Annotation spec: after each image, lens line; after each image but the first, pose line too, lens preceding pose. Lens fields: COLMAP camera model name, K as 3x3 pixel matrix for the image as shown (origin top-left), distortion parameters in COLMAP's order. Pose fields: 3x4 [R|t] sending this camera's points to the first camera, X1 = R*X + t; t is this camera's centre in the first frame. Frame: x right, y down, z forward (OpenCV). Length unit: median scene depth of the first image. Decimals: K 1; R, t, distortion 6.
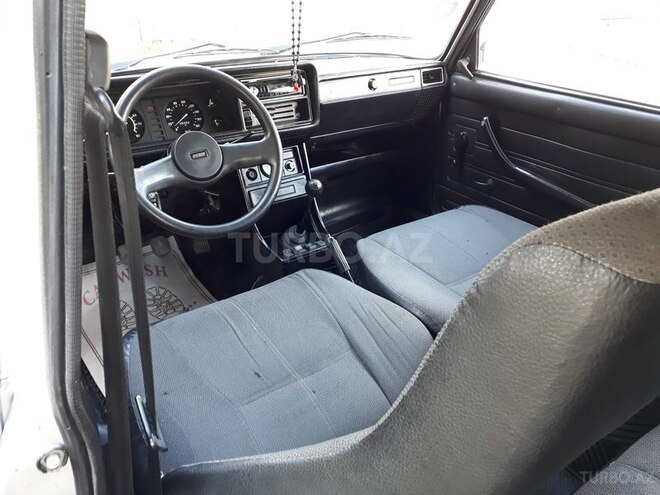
lens RADIAL K [[524.3, 0, 331.9], [0, 524.3, 245.2], [0, 0, 1]] dist [0.073181, -0.109014]
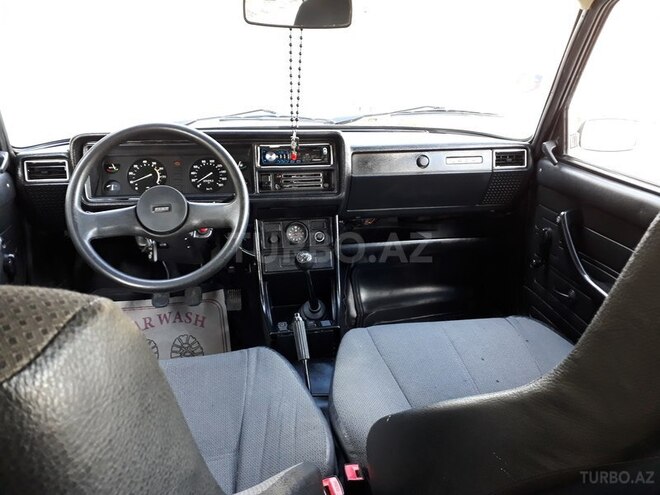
lens RADIAL K [[524.3, 0, 331.9], [0, 524.3, 245.2], [0, 0, 1]] dist [0.073181, -0.109014]
pose [[0.902729, 0.144277, -0.405295, 0.308646], [-0.198440, 0.975525, -0.094726, -0.049603], [0.381709, 0.165938, 0.909265, 0.150470]]
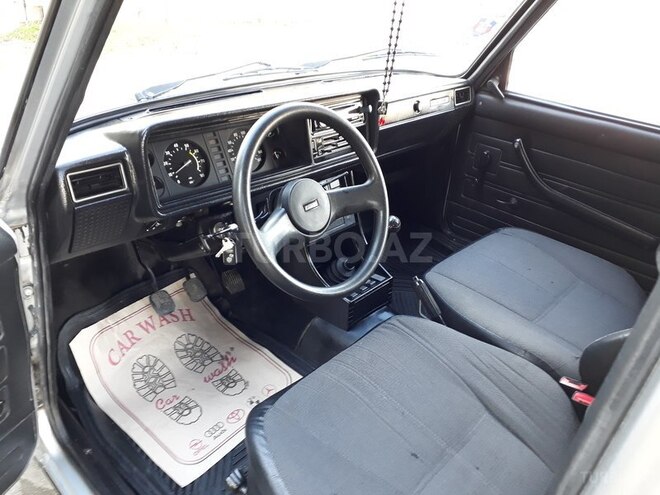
lens RADIAL K [[523.1, 0, 330.0], [0, 523.1, 247.5], [0, 0, 1]] dist [0.077150, -0.092252]
pose [[0.977646, -0.046548, 0.205040, -0.272458], [0.039788, 0.998524, 0.036972, -0.089479], [-0.206459, -0.027987, 0.978055, 0.094730]]
